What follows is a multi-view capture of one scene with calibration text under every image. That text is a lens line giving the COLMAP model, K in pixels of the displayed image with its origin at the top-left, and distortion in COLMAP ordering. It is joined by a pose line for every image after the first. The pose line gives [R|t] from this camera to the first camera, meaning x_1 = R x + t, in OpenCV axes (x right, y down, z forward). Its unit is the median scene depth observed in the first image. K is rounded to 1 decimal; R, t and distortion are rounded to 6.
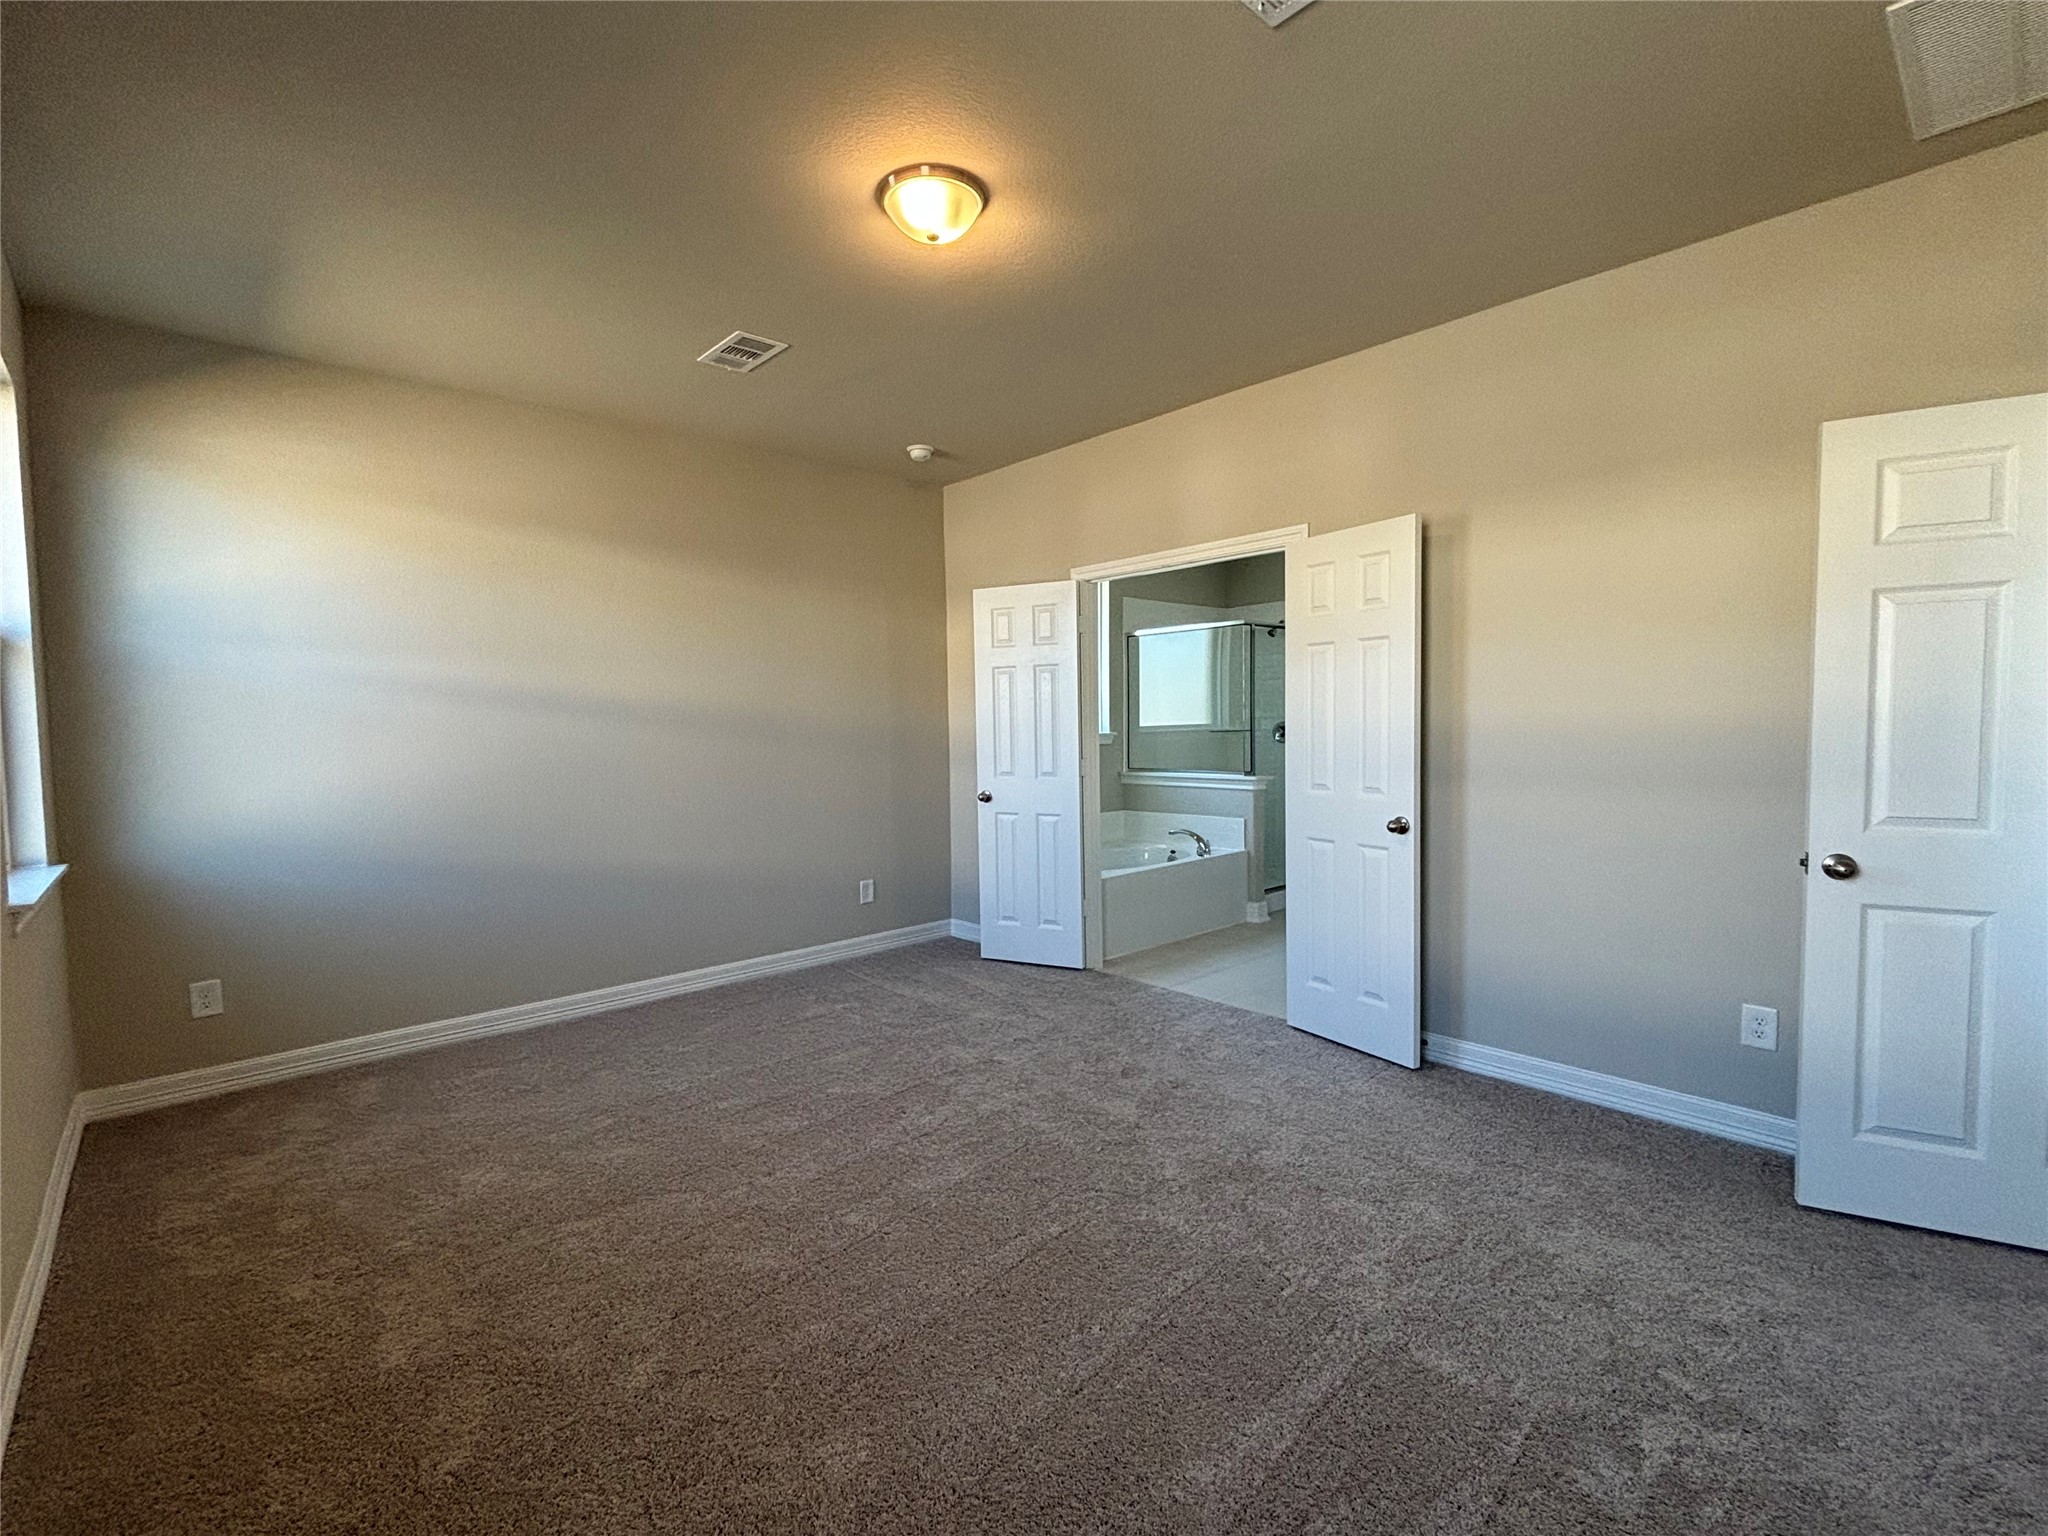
lens RADIAL K [[926.5, 0, 1023.9], [0, 926.5, 765.8], [0, 0, 1]] dist [0.002116, 0.000159]
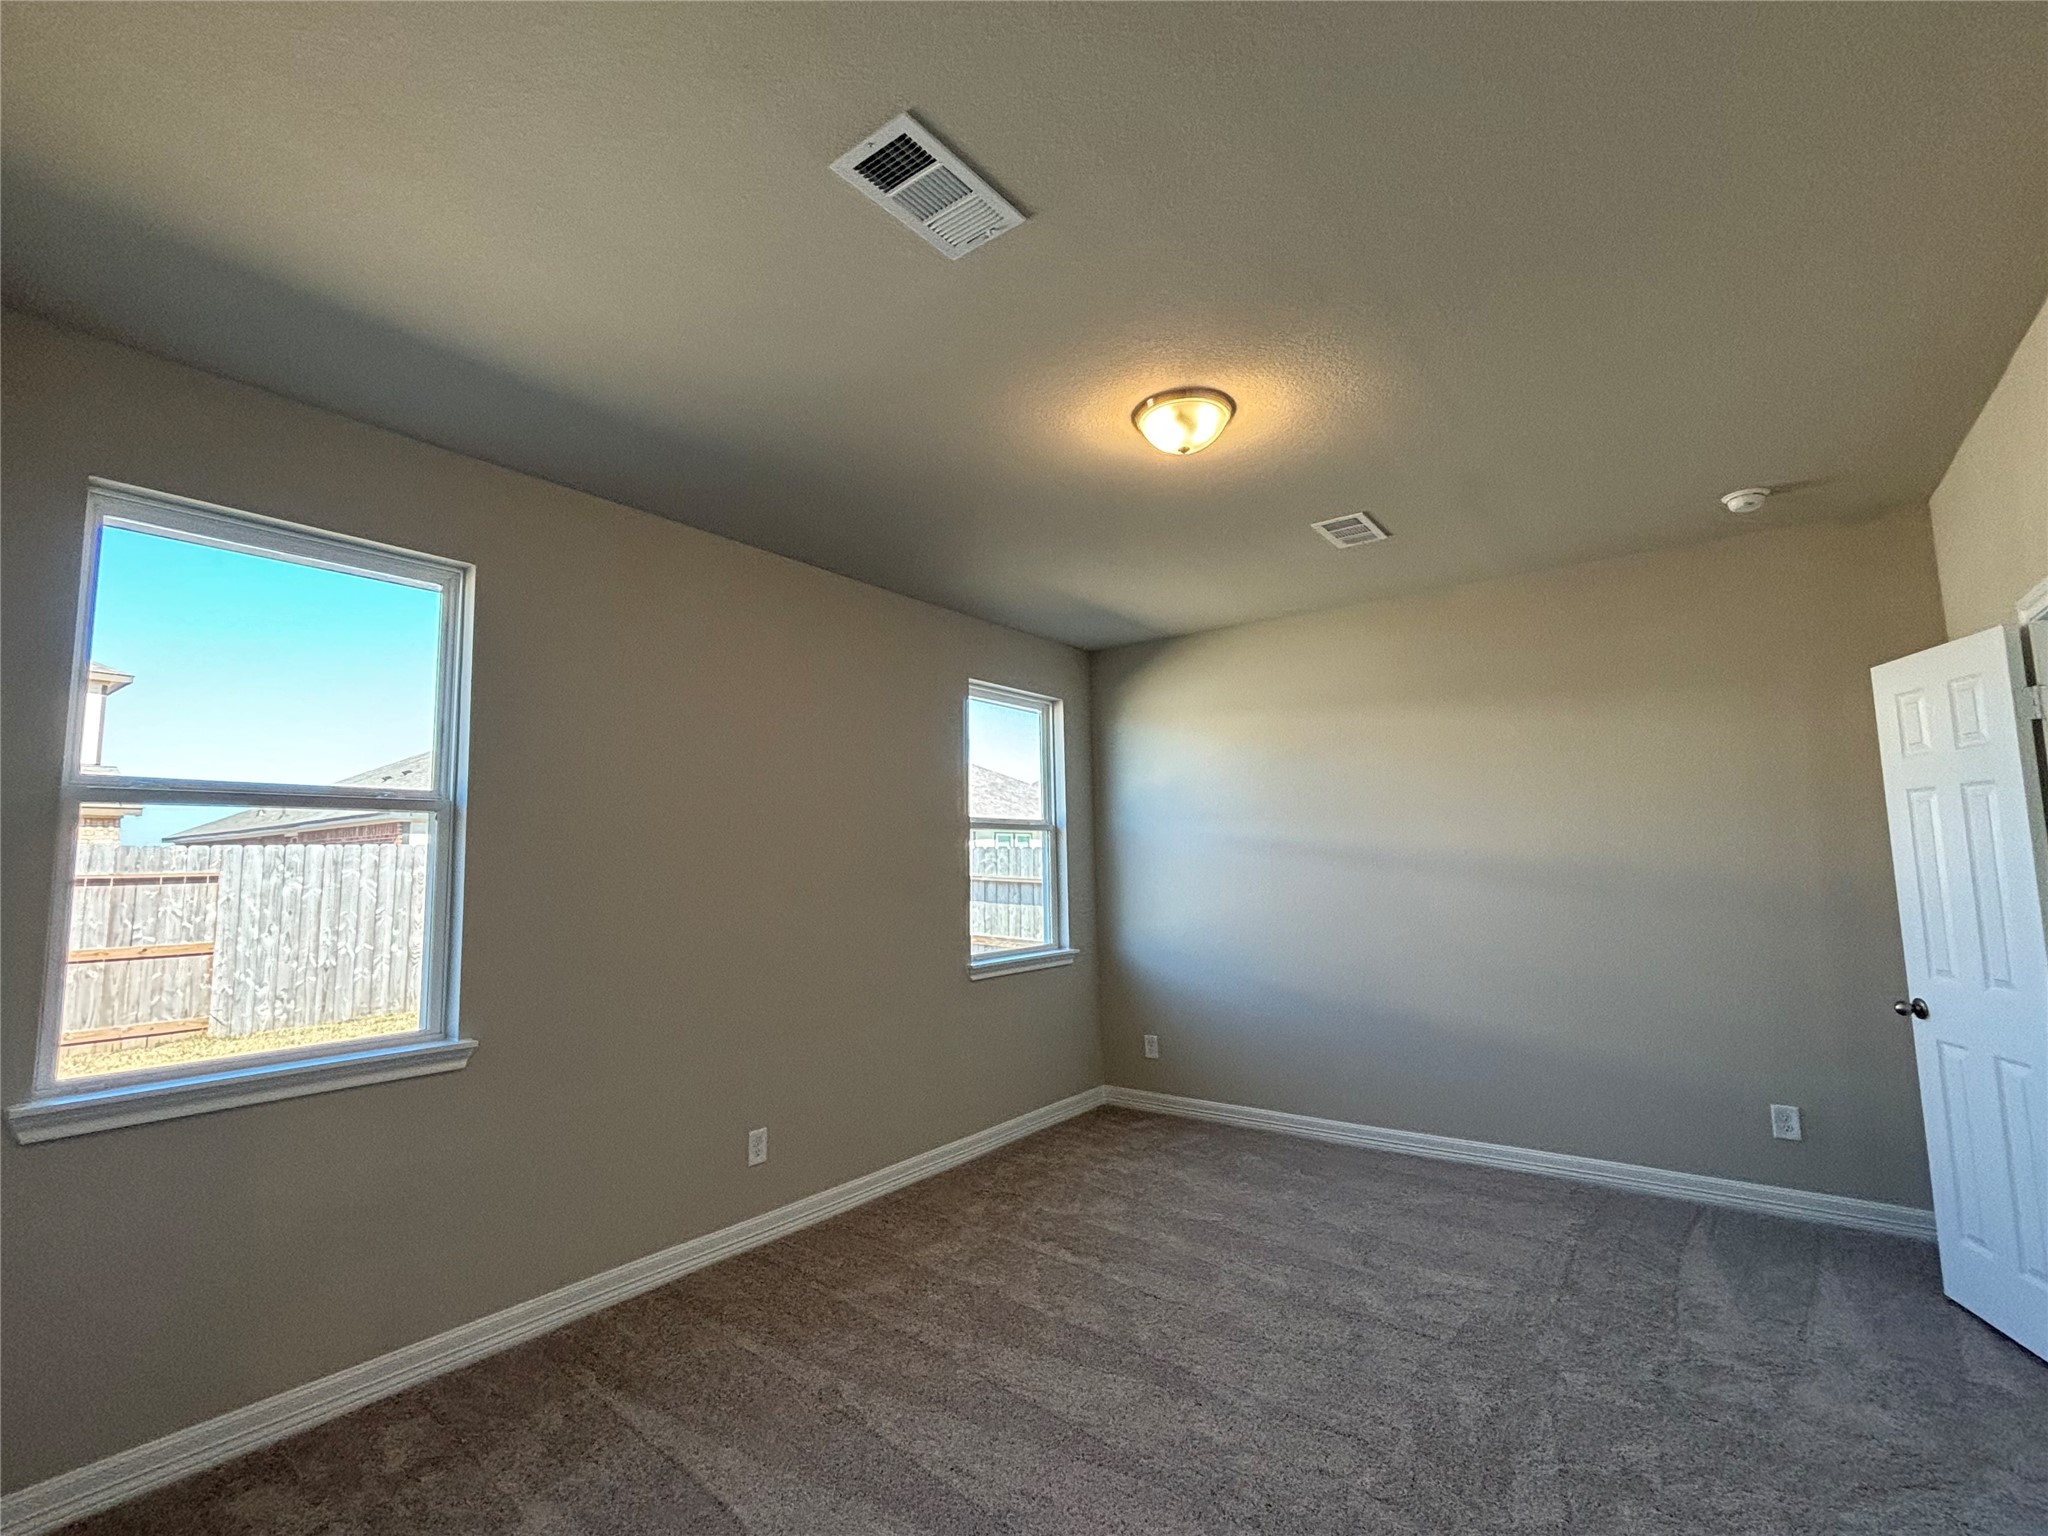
lens RADIAL K [[918.5, 0, 1029.1], [0, 918.5, 766.6], [0, 0, 1]] dist [0.003238, 0.000300]
pose [[0.183988, -0.092704, -0.978547, 0.509610], [-0.035020, 0.994292, -0.100781, -0.046758], [0.982305, 0.052811, 0.179691, 0.375500]]
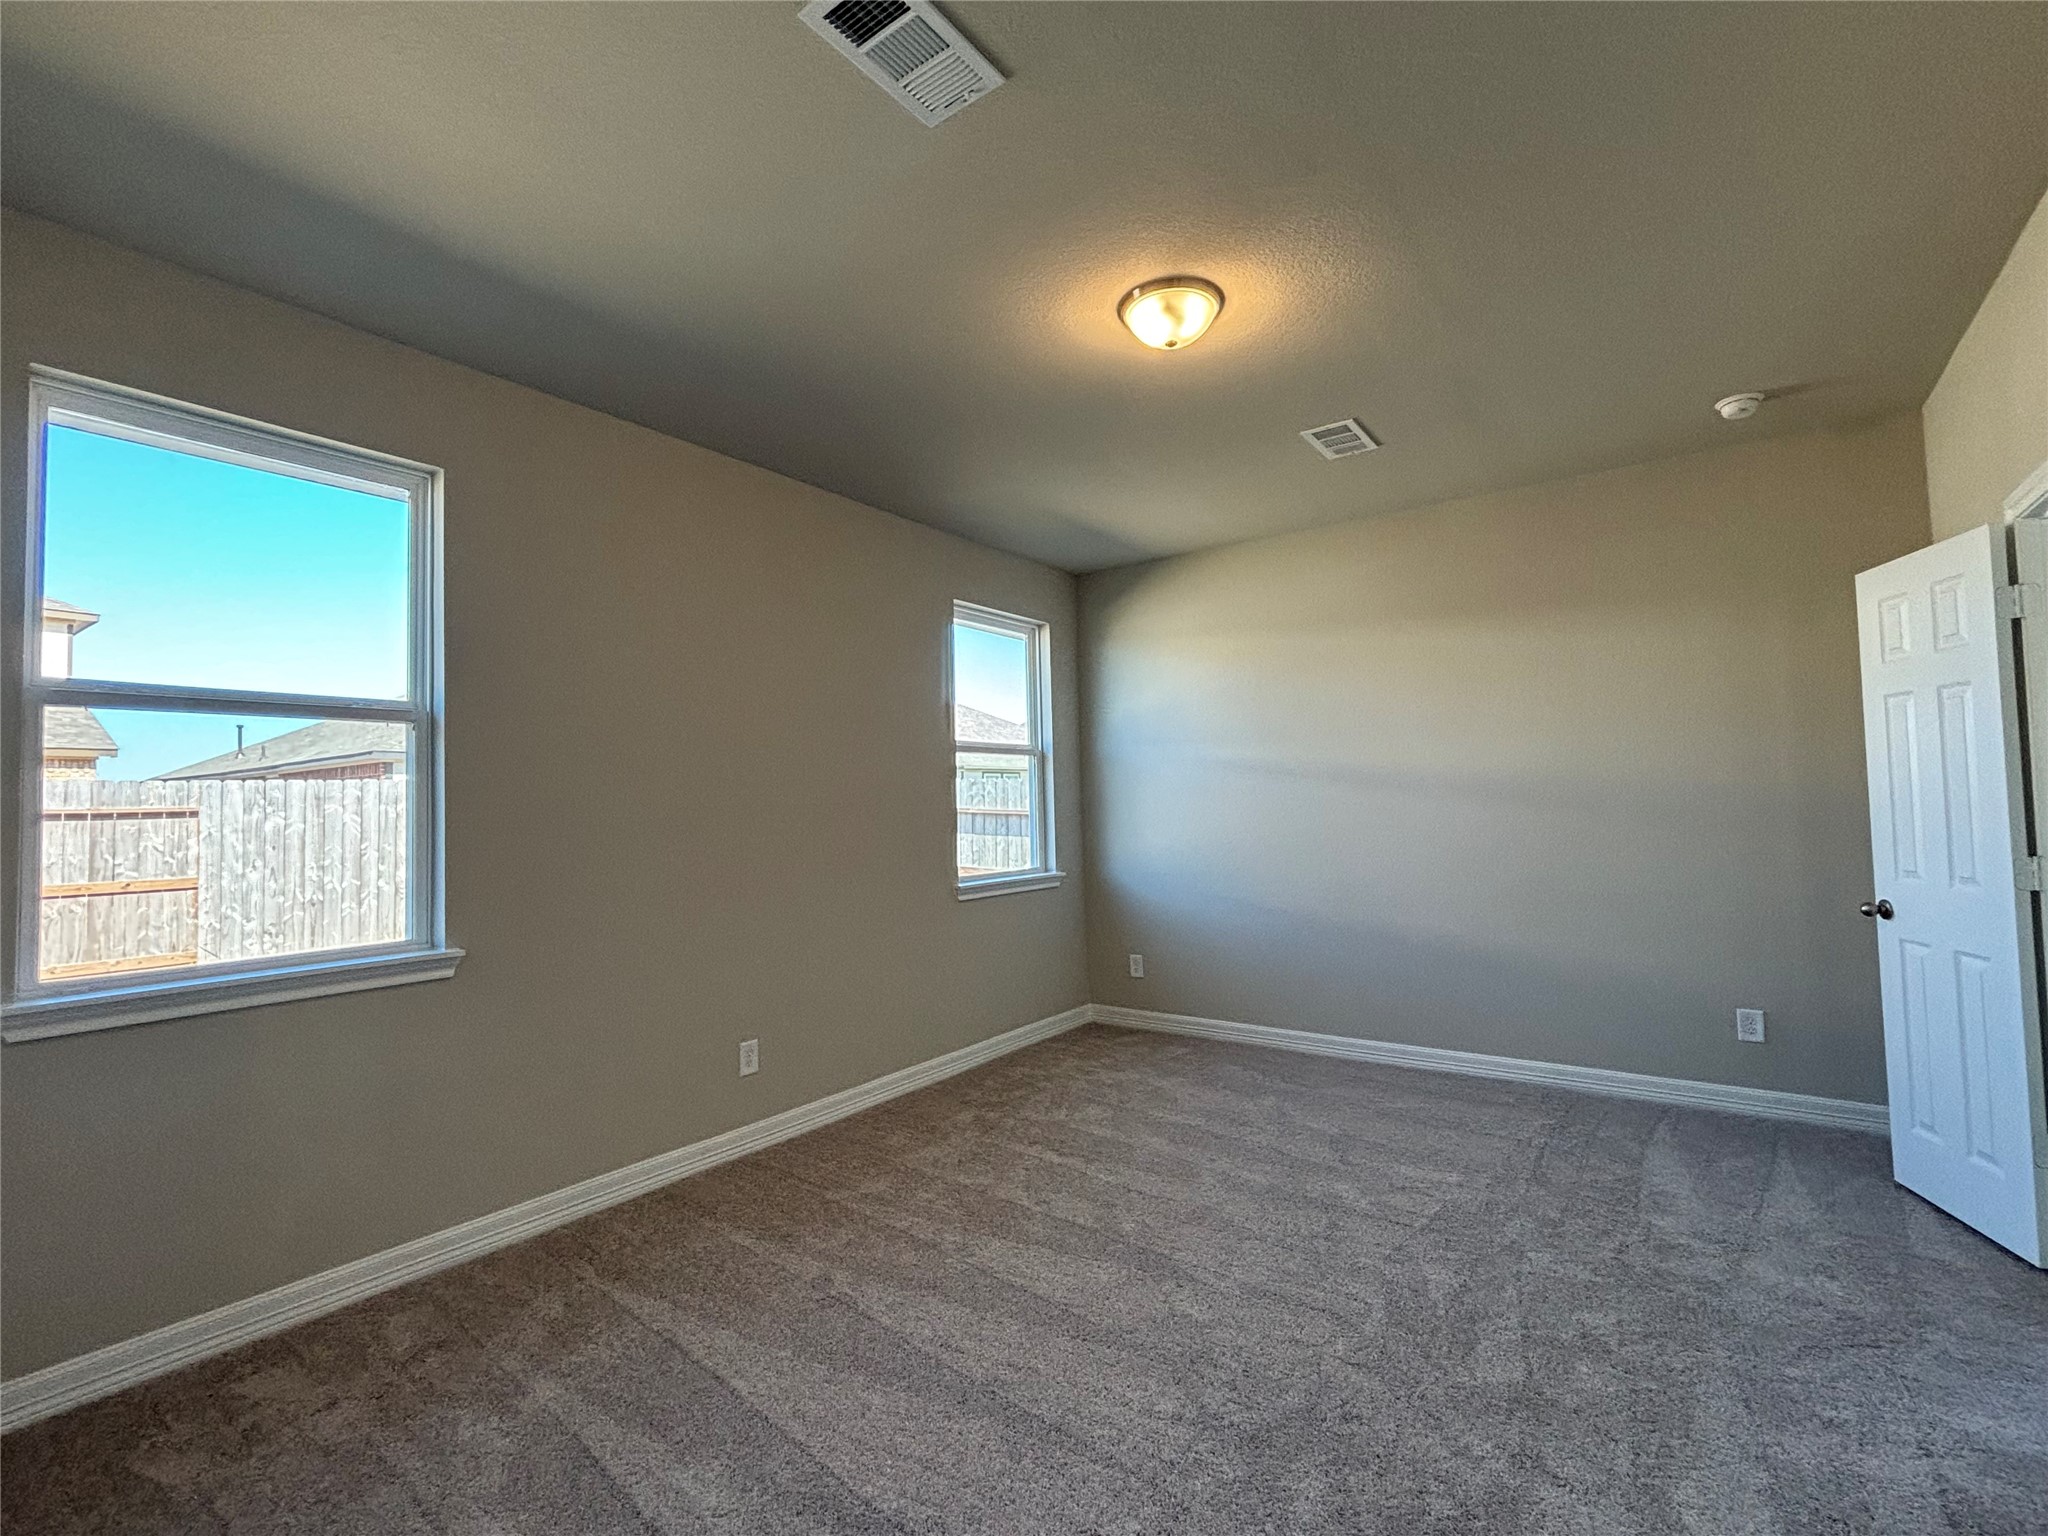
lens RADIAL K [[921.3, 0, 1029.8], [0, 921.3, 762.2], [0, 0, 1]] dist [-0.003120, 0.004237]
pose [[0.197485, -0.033913, -0.979719, 0.506708], [-0.030042, 0.998723, -0.040626, -0.024637], [0.979845, 0.037456, 0.196214, 0.378937]]
